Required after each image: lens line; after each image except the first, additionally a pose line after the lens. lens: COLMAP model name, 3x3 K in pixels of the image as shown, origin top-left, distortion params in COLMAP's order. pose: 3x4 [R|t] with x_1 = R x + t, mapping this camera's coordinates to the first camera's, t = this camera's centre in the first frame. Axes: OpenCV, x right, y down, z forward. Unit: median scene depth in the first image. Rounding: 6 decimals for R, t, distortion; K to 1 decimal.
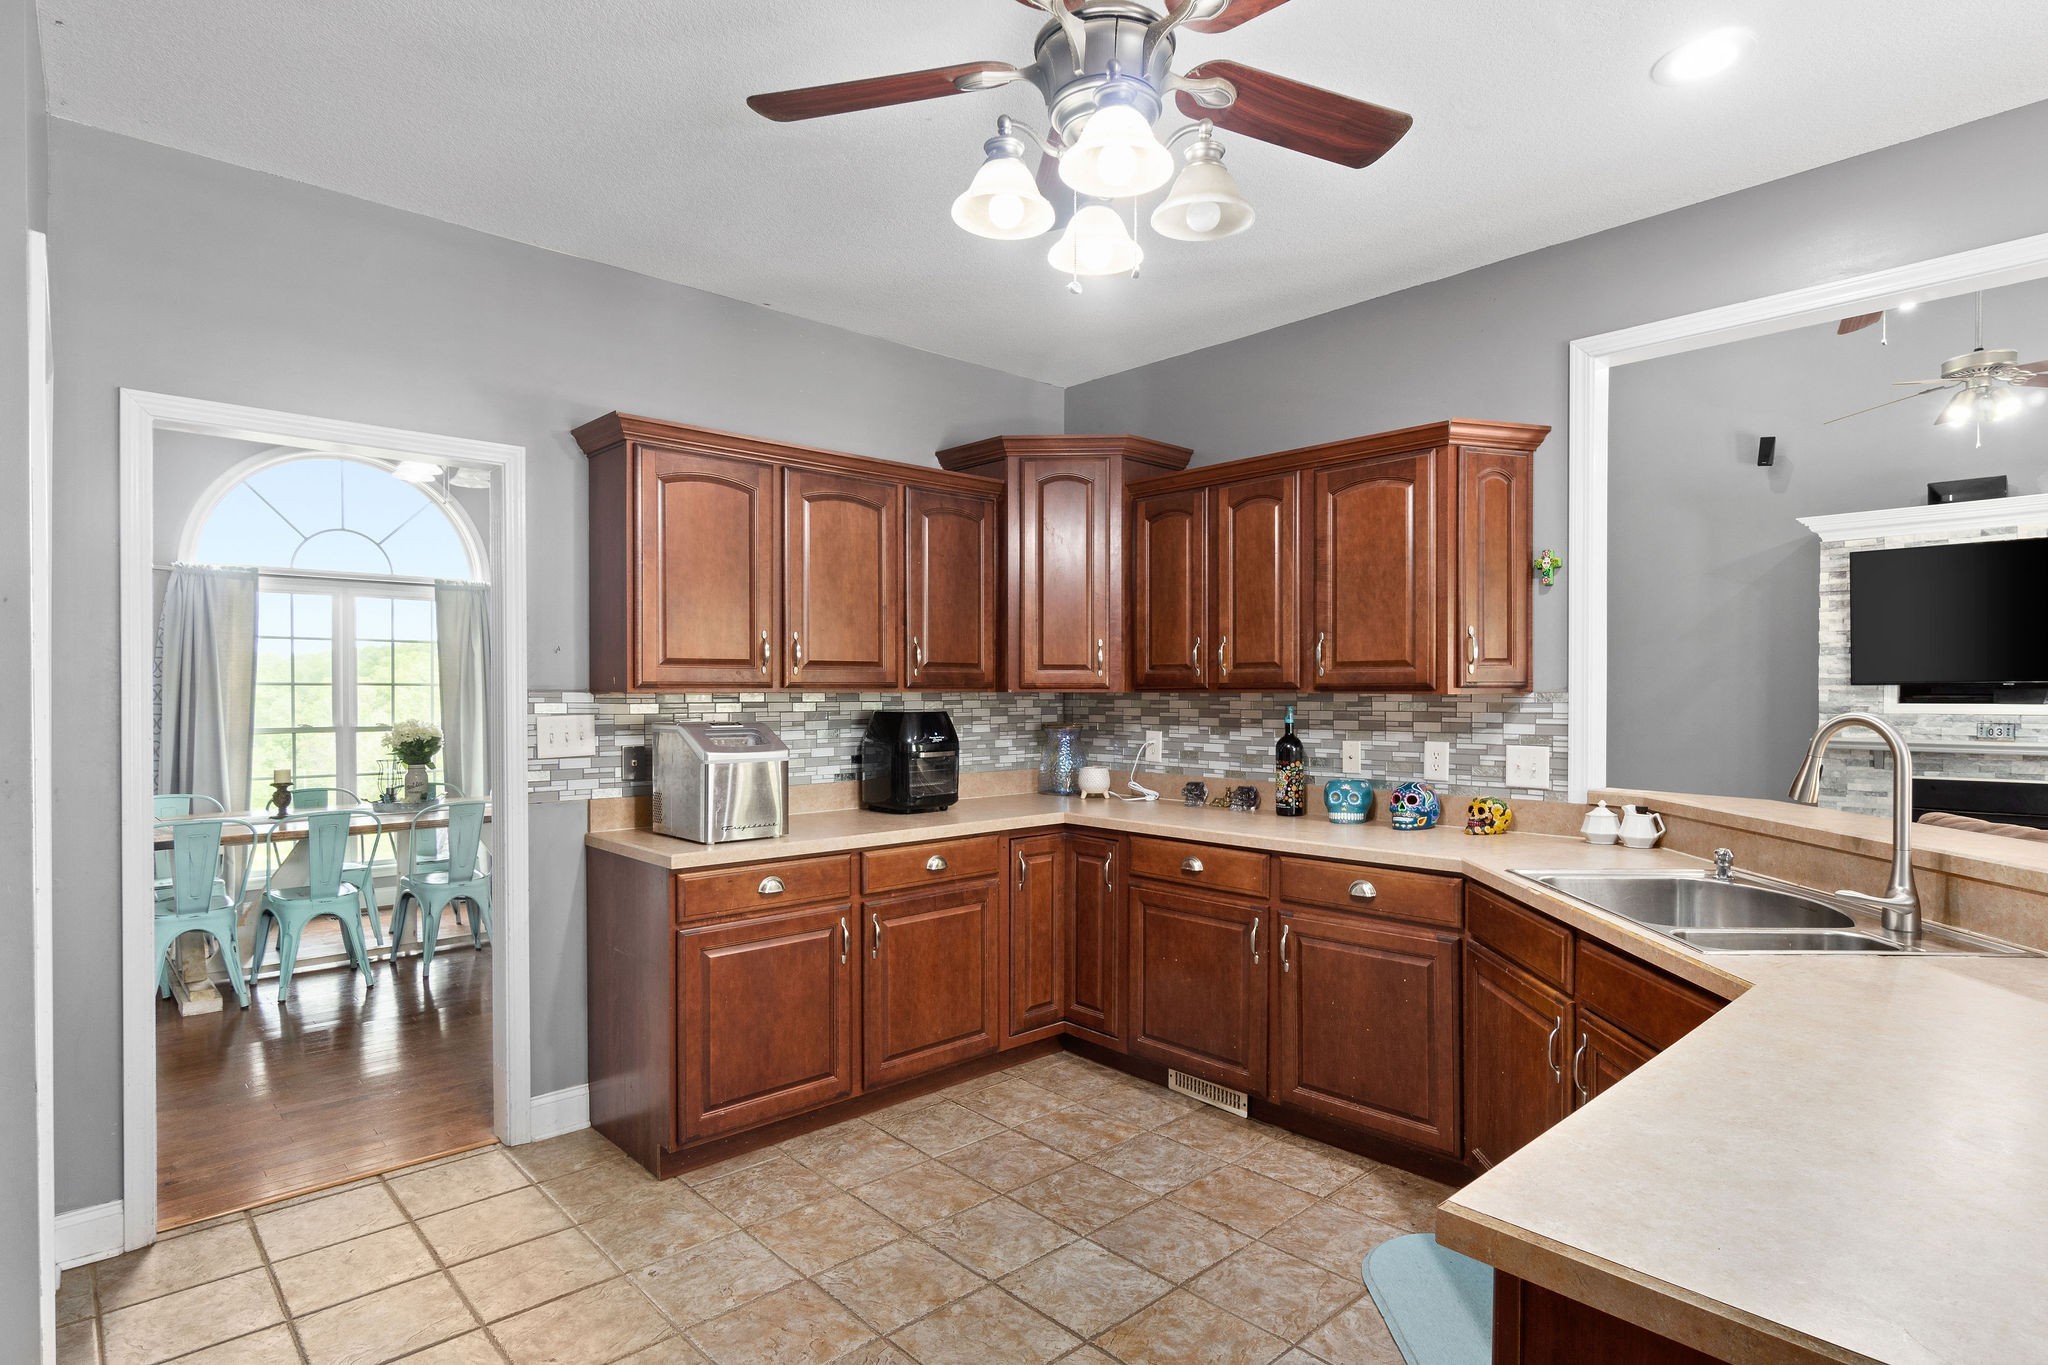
lens RADIAL K [[1057.4, 0, 1010.4], [0, 1057.4, 684.9], [0, 0, 1]] dist [-0.004514, 0.000305]
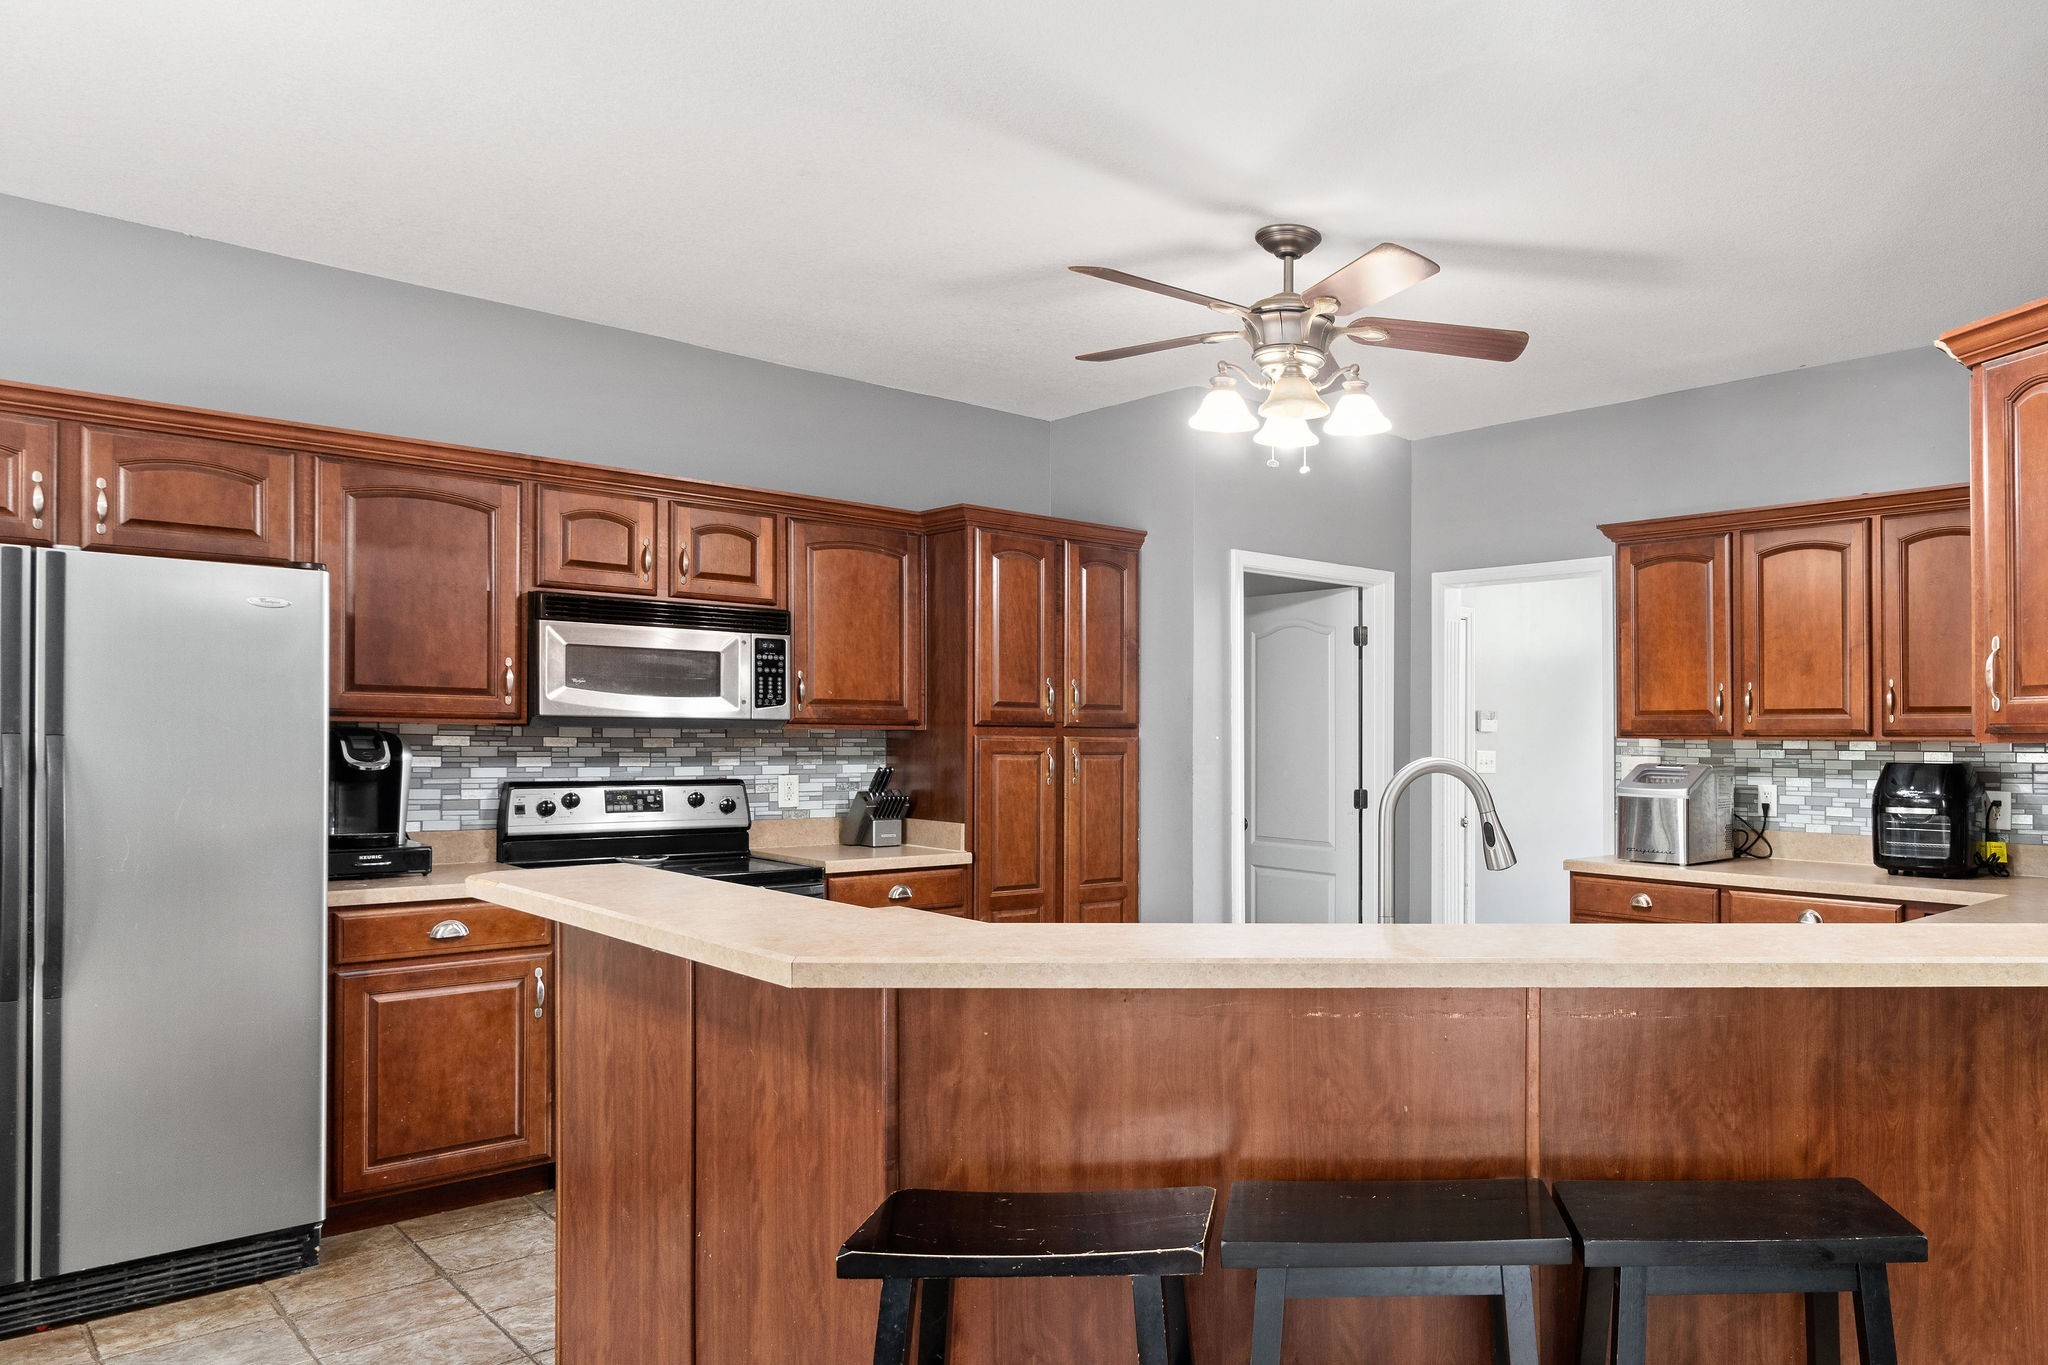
lens RADIAL K [[1352.0, 0, 1415.2], [0, 1352.0, 744.2], [0, 0, 1]] dist [0.003008, 0.000846]
pose [[0.117779, 0.005904, -0.993022, 1.113602], [-0.003850, 0.999978, 0.005488, 0.005732], [0.993032, 0.003177, 0.117800, 0.503563]]
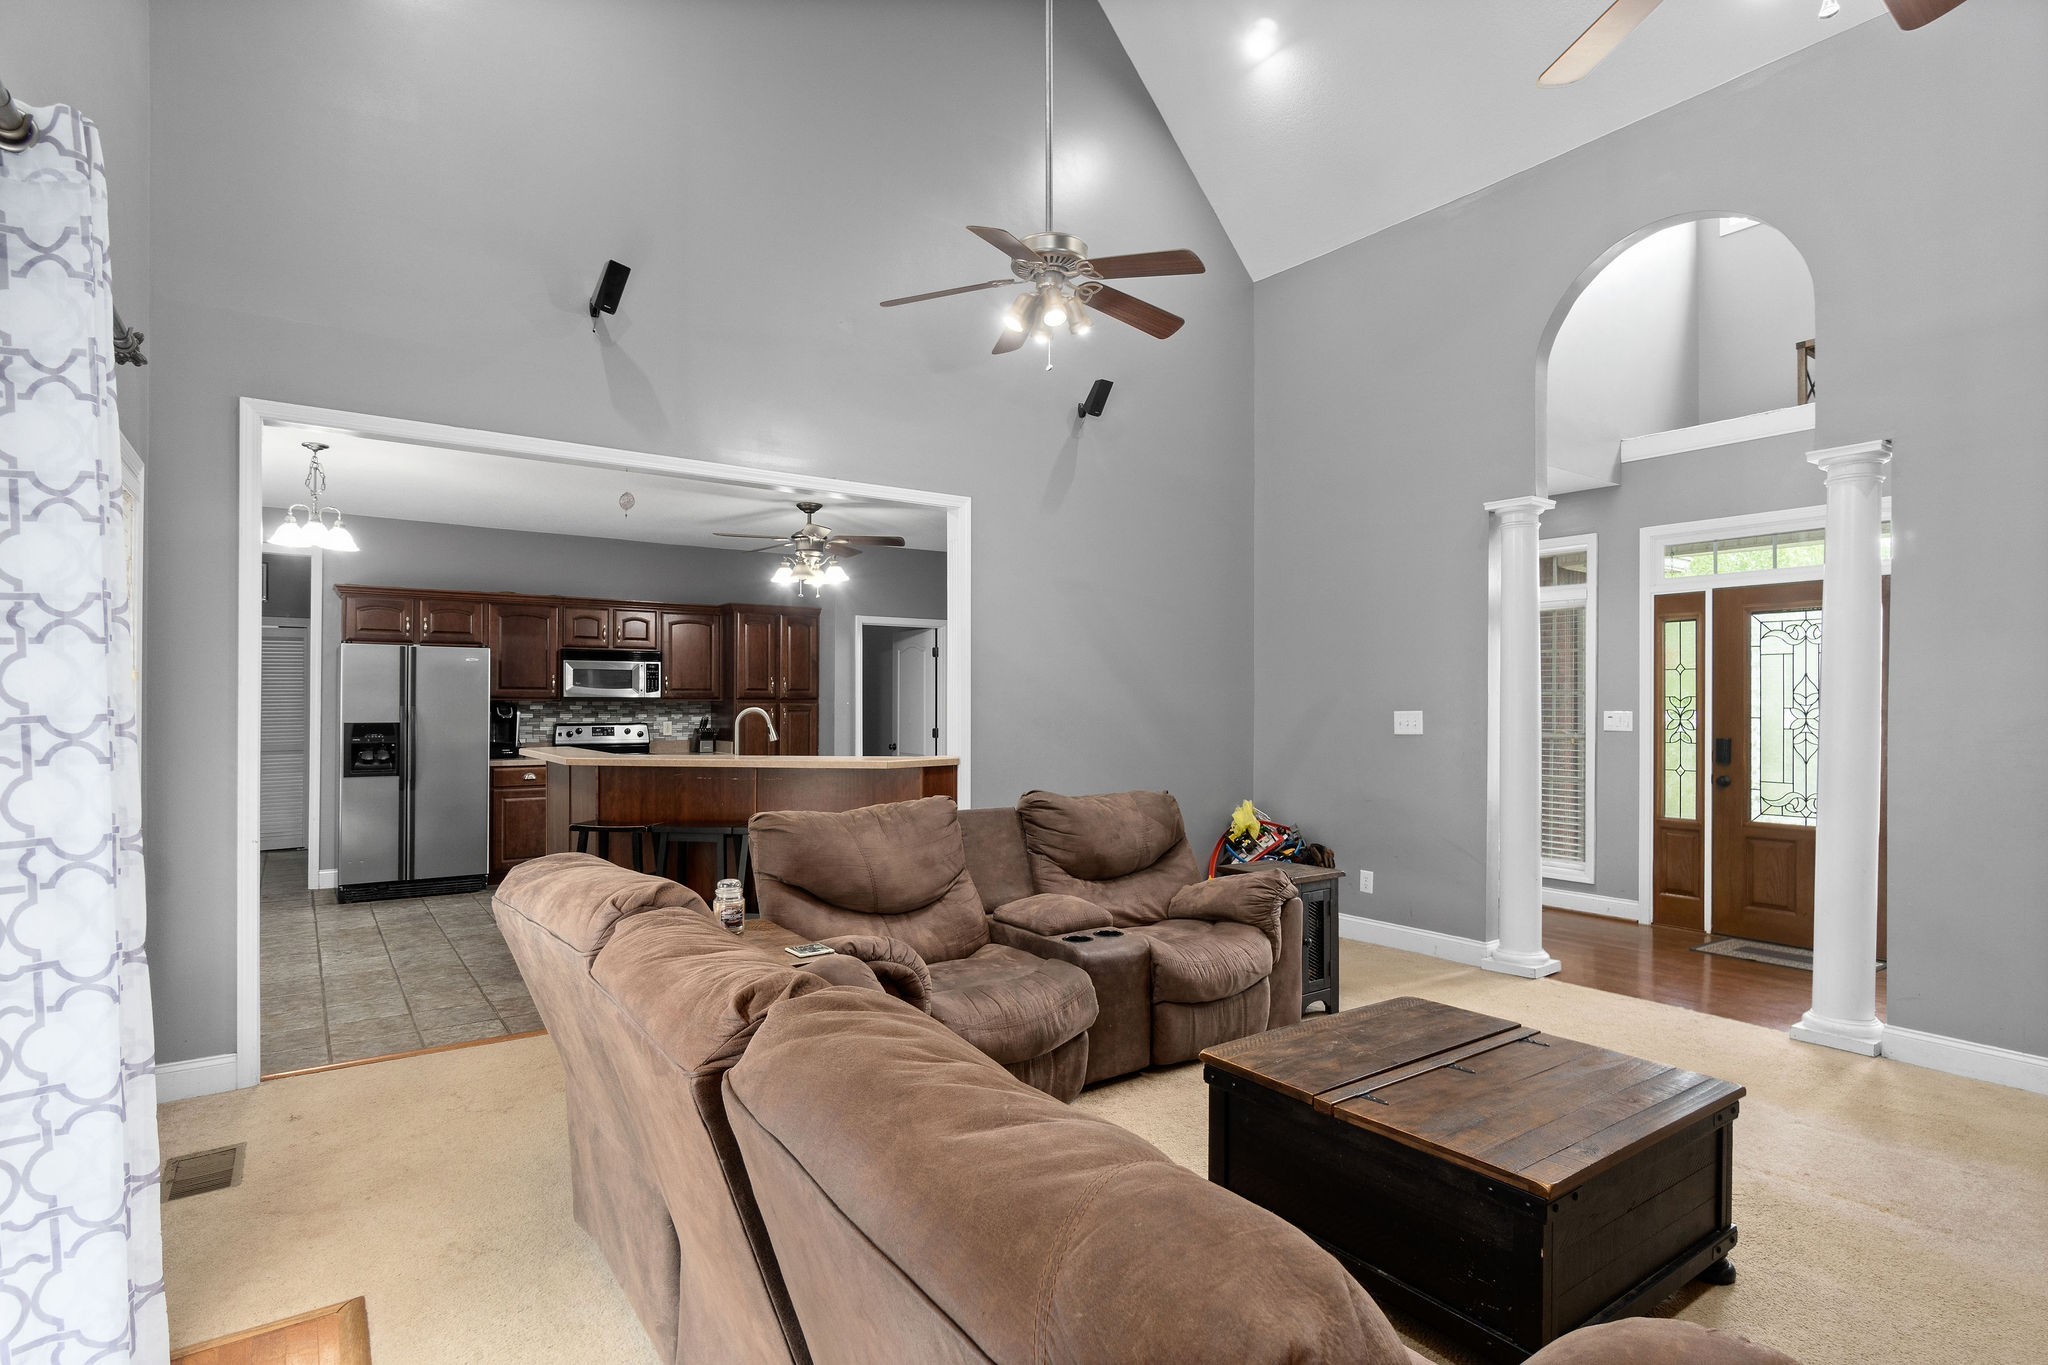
lens RADIAL K [[1057.4, 0, 1010.4], [0, 1057.4, 684.9], [0, 0, 1]] dist [-0.004514, 0.000305]
pose [[-0.137721, -0.015133, -0.990355, 2.036158], [0.006136, 0.999851, -0.016131, 0.006893], [0.990452, -0.008298, -0.137607, 1.184703]]
